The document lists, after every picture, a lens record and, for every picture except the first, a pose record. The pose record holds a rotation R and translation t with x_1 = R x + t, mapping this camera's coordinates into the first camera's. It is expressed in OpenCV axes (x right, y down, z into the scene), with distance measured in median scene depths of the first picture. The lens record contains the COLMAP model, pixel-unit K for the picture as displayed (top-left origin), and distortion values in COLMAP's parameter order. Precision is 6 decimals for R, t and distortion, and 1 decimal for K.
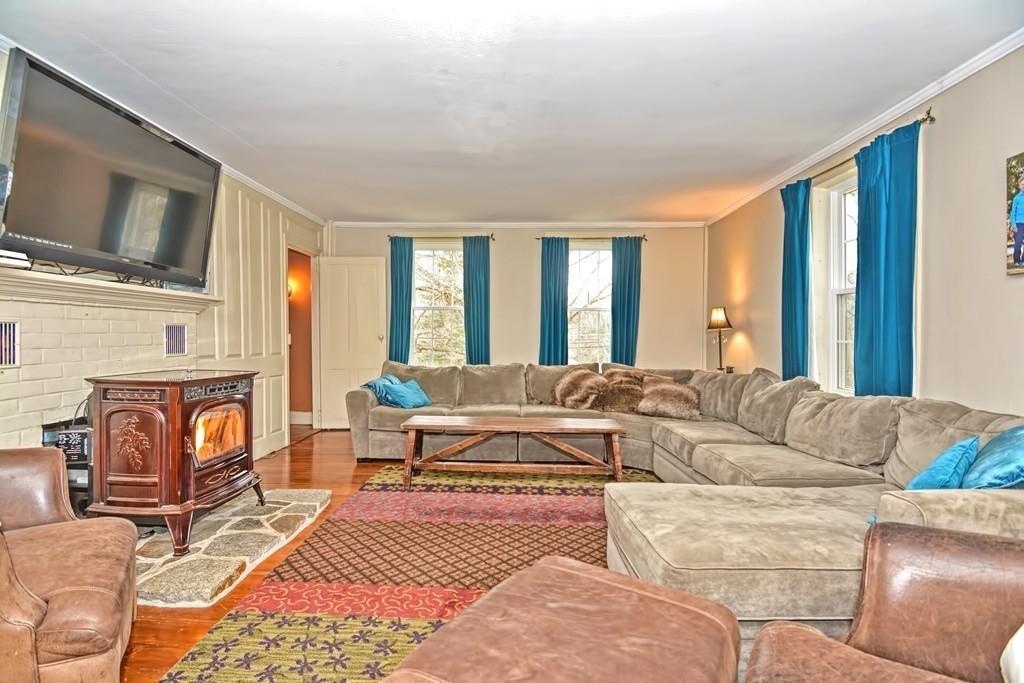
lens RADIAL K [[498.6, 0, 506.5], [0, 498.6, 345.0], [0, 0, 1]] dist [-0.001902, -0.013968]
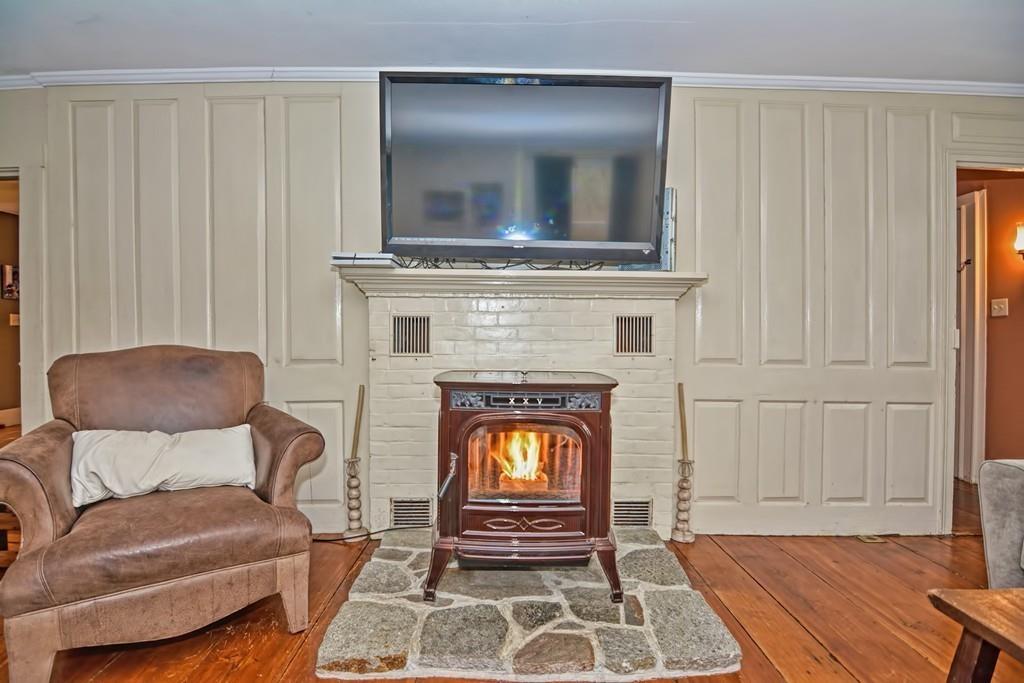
lens RADIAL K [[498.6, 0, 506.5], [0, 498.6, 345.0], [0, 0, 1]] dist [-0.001902, -0.013968]
pose [[0.046919, 0.012551, -0.998820, 0.129792], [-0.022406, 0.999683, 0.011509, 0.002059], [0.998647, 0.021839, 0.047186, 0.956696]]
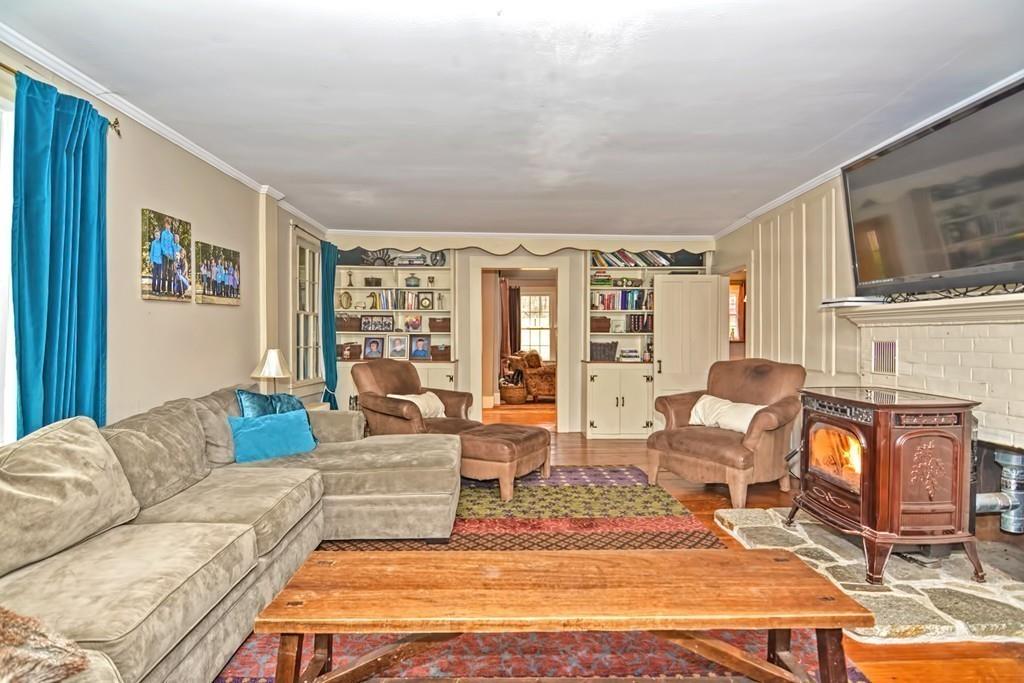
lens RADIAL K [[498.6, 0, 506.5], [0, 498.6, 345.0], [0, 0, 1]] dist [-0.001902, -0.013968]
pose [[-0.999461, -0.008356, -0.031762, 0.095579], [-0.009360, 0.999457, 0.031605, -0.060366], [0.031480, 0.031886, -0.998996, 1.973849]]
